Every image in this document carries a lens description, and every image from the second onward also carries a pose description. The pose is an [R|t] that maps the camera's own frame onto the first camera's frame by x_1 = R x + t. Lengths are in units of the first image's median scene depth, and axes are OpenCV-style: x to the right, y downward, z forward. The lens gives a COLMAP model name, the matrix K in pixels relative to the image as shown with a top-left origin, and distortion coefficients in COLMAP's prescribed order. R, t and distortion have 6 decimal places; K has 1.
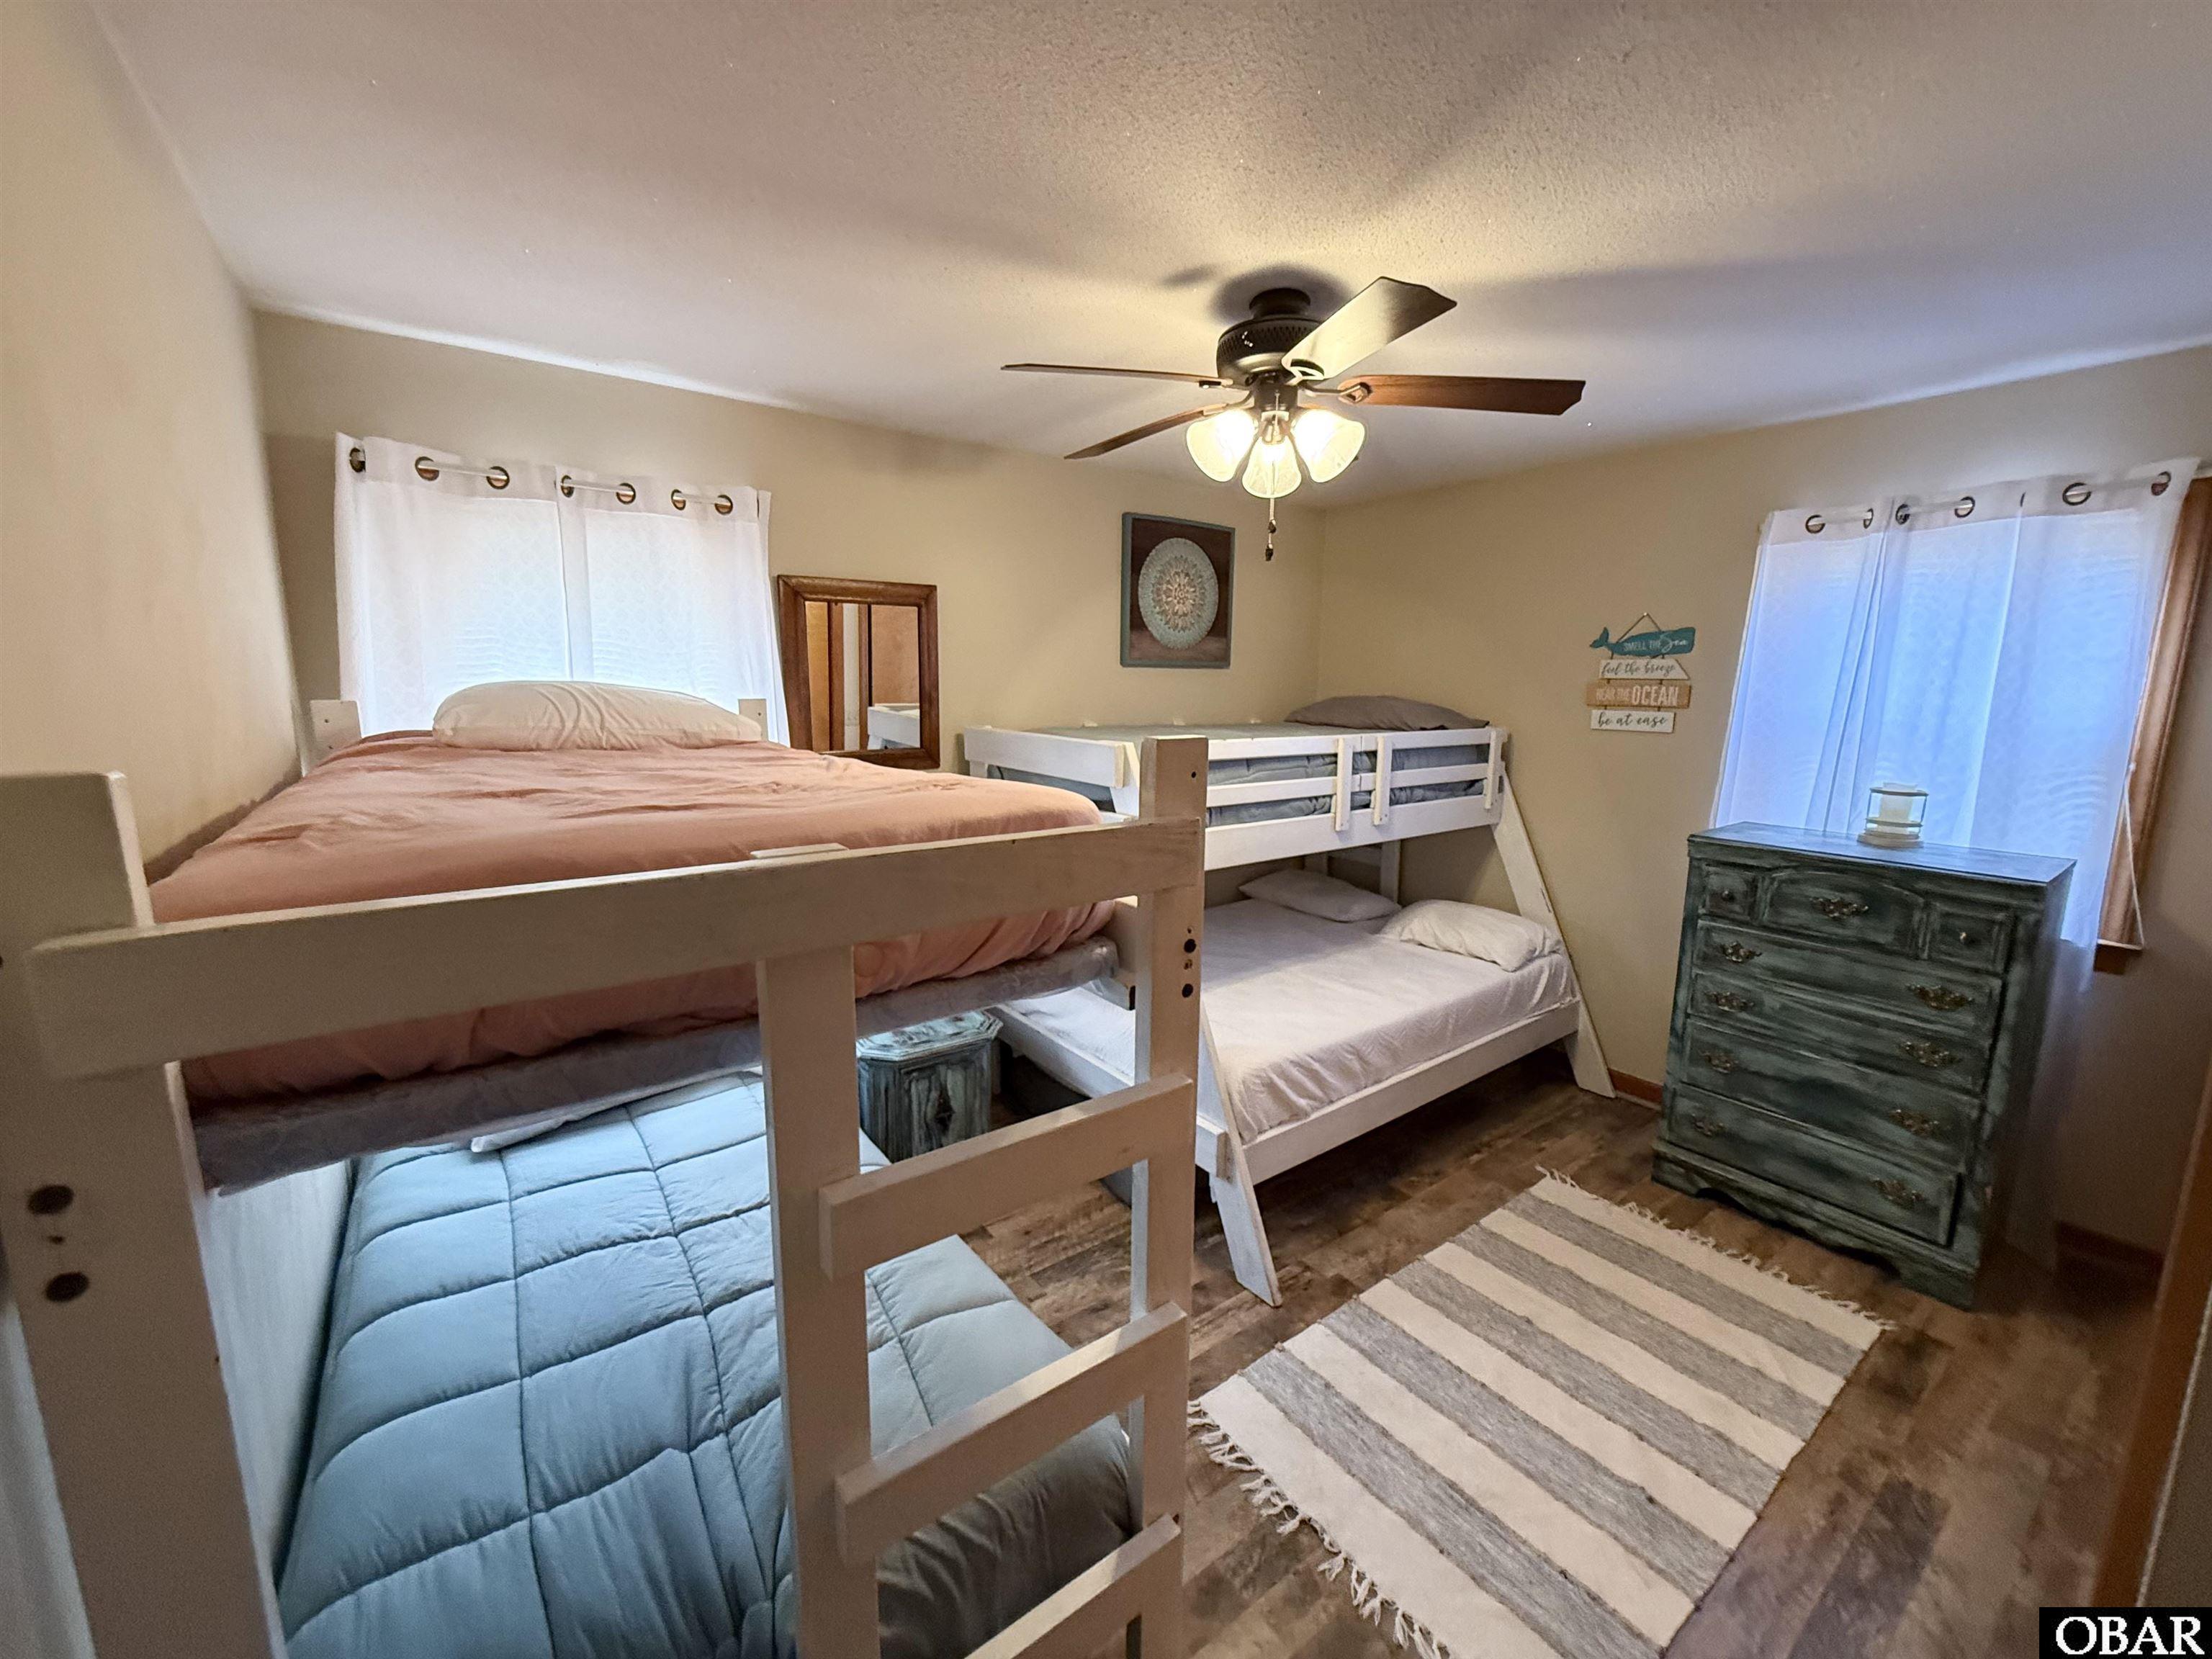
lens RADIAL K [[881.9, 0, 1106.0], [0, 881.9, 829.5], [0, 0, 1]] dist [0.001065, 0.000321]
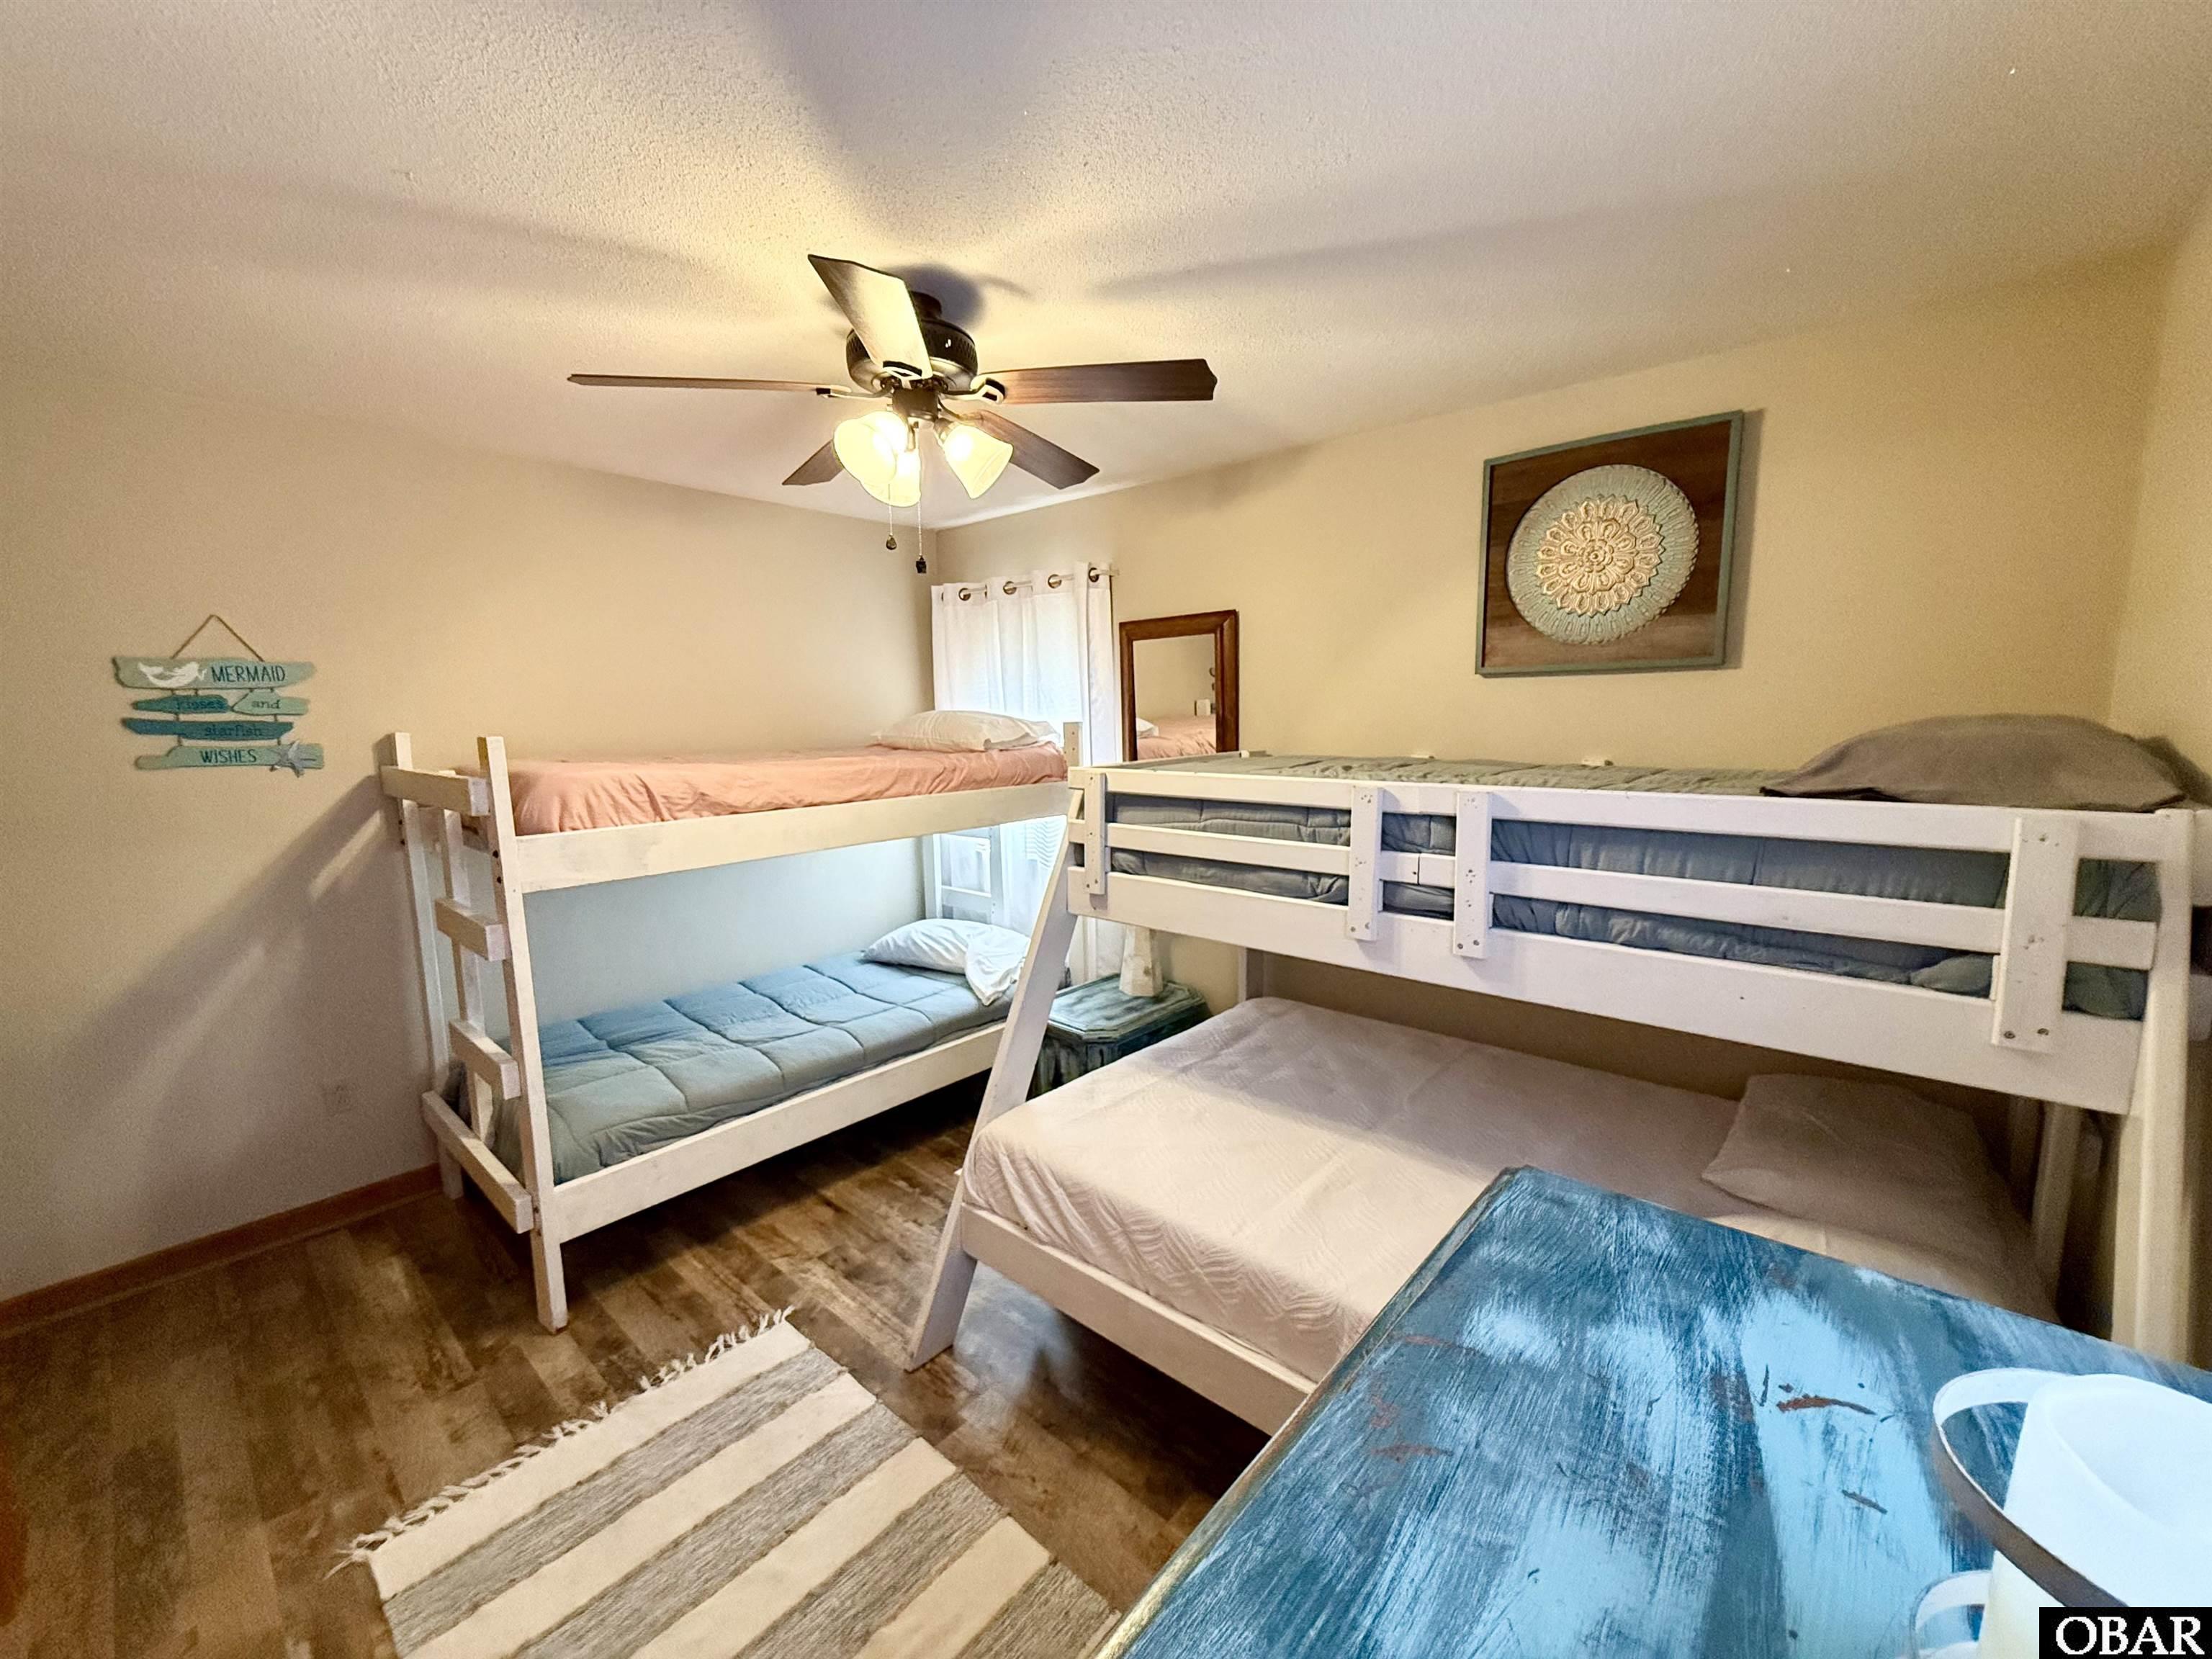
lens RADIAL K [[881.9, 0, 1106.0], [0, 881.9, 829.5], [0, 0, 1]] dist [0.001065, 0.000321]
pose [[0.208189, 0.115503, -0.971245, 0.824559], [-0.150101, 0.985013, 0.084966, -0.099792], [0.966502, 0.128096, 0.222406, 0.709284]]
